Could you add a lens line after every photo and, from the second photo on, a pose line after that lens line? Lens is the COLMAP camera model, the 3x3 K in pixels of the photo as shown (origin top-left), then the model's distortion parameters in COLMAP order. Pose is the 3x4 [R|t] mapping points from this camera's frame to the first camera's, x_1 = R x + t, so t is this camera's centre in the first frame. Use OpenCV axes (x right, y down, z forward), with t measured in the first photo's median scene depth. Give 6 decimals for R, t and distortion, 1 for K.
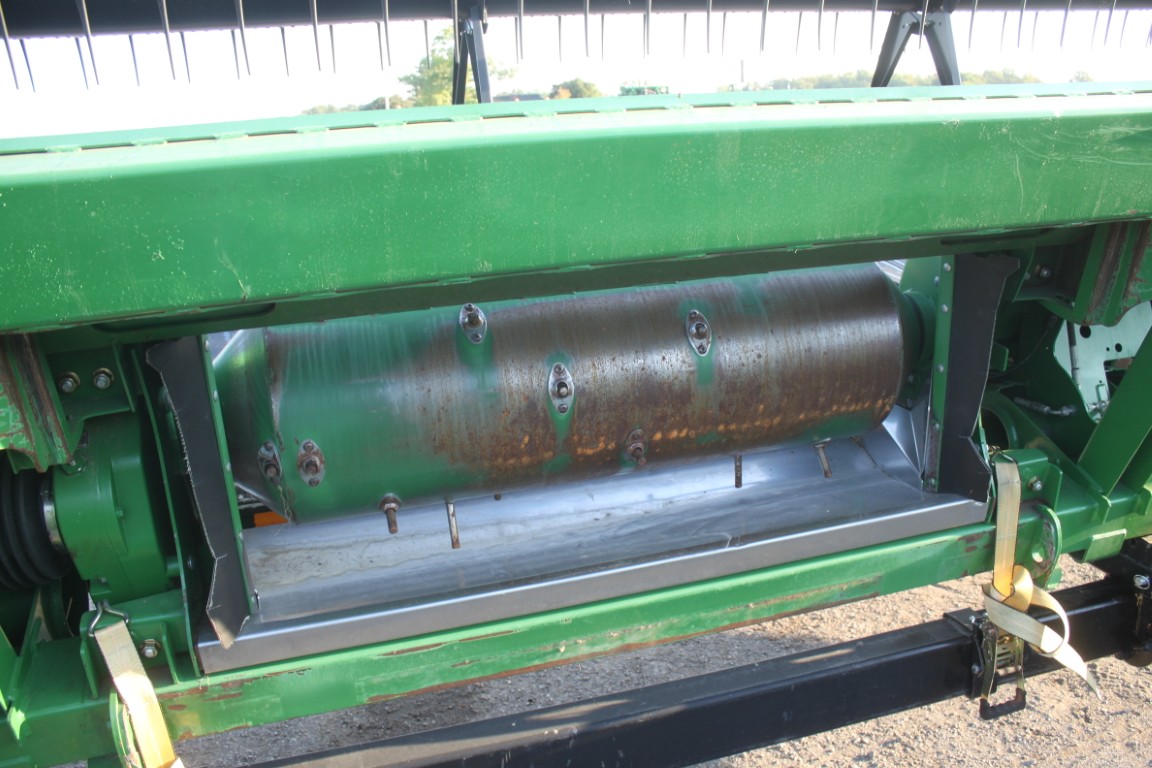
lens RADIAL K [[958.9, 0, 589.1], [0, 958.9, 407.5], [0, 0, 1]] dist [-0.169902, 0.137293]
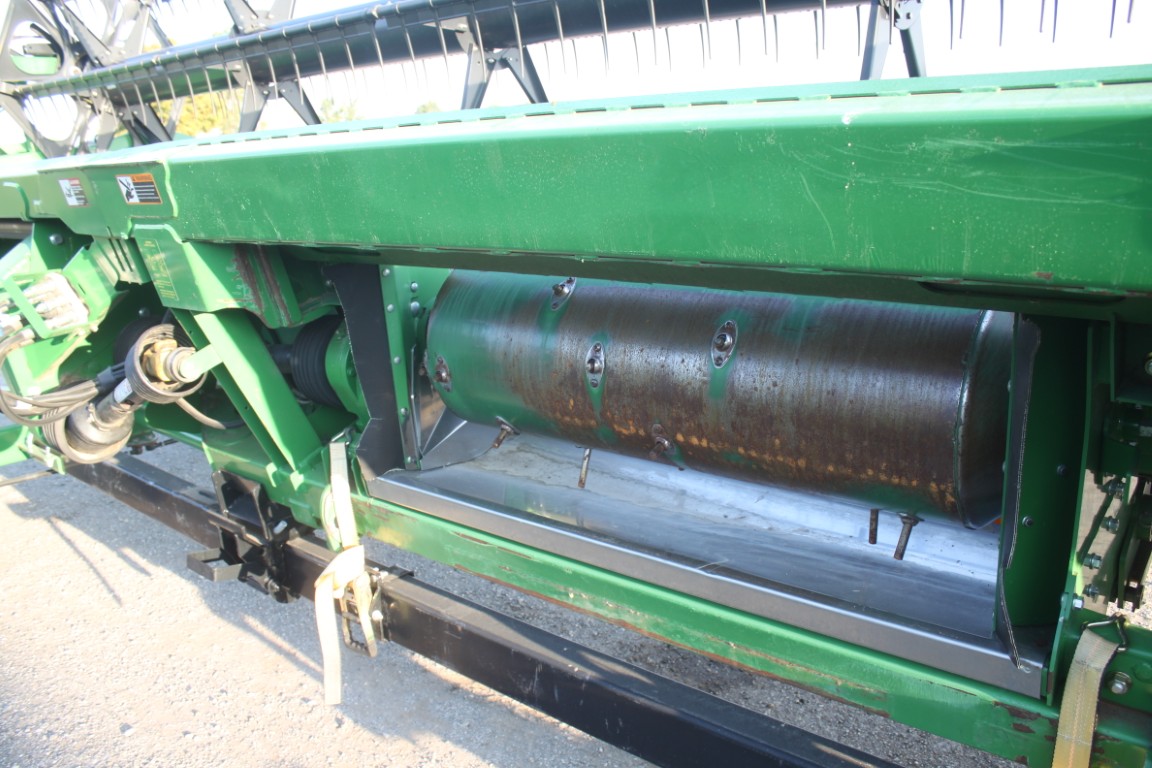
lens RADIAL K [[958.9, 0, 589.1], [0, 958.9, 407.5], [0, 0, 1]] dist [-0.169902, 0.137293]
pose [[0.555740, 0.253991, -0.791607, 0.835609], [-0.226707, 0.962400, 0.149633, -0.133532], [0.799848, 0.096306, 0.592426, 0.340425]]
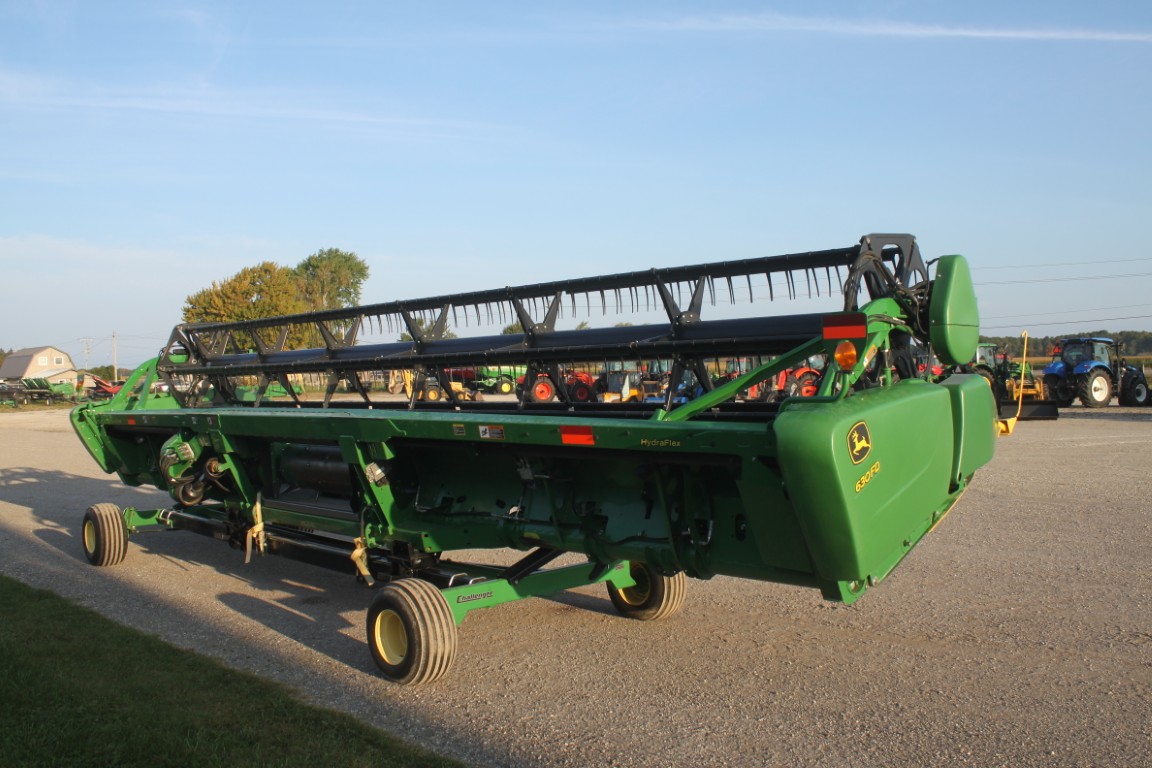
lens RADIAL K [[958.9, 0, 589.1], [0, 958.9, 407.5], [0, 0, 1]] dist [-0.169902, 0.137293]
pose [[0.491554, 0.072869, -0.867793, 6.249566], [-0.253618, 0.965276, -0.062605, -0.446119], [0.833098, 0.250862, 0.492966, -0.461896]]
